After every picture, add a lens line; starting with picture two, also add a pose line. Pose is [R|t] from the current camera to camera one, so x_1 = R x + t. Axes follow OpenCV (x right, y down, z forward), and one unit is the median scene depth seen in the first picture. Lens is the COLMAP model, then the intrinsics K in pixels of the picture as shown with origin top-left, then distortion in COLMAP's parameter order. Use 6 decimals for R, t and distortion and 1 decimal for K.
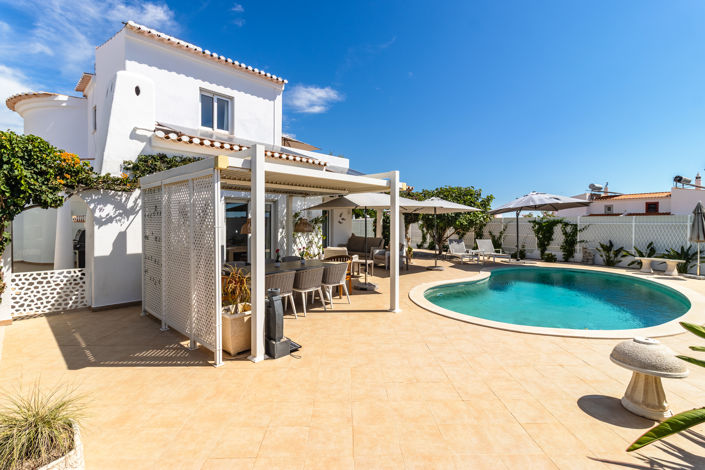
lens RADIAL K [[324.7, 0, 345.1], [0, 324.7, 226.2], [0, 0, 1]] dist [0.002734, 0.002630]
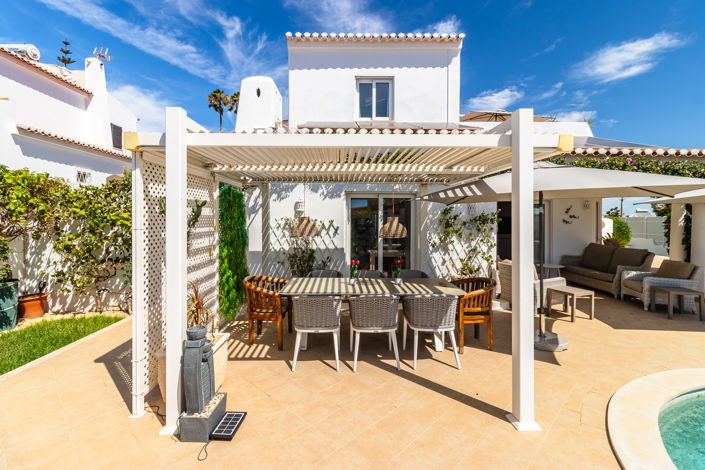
lens RADIAL K [[324.7, 0, 348.9], [0, 324.7, 216.8], [0, 0, 1]] dist [0.002734, 0.002630]
pose [[0.708888, -0.007278, -0.705283, 0.129303], [-0.011585, 0.999692, -0.021961, -0.002451], [0.705226, 0.023738, 0.708586, 0.224006]]
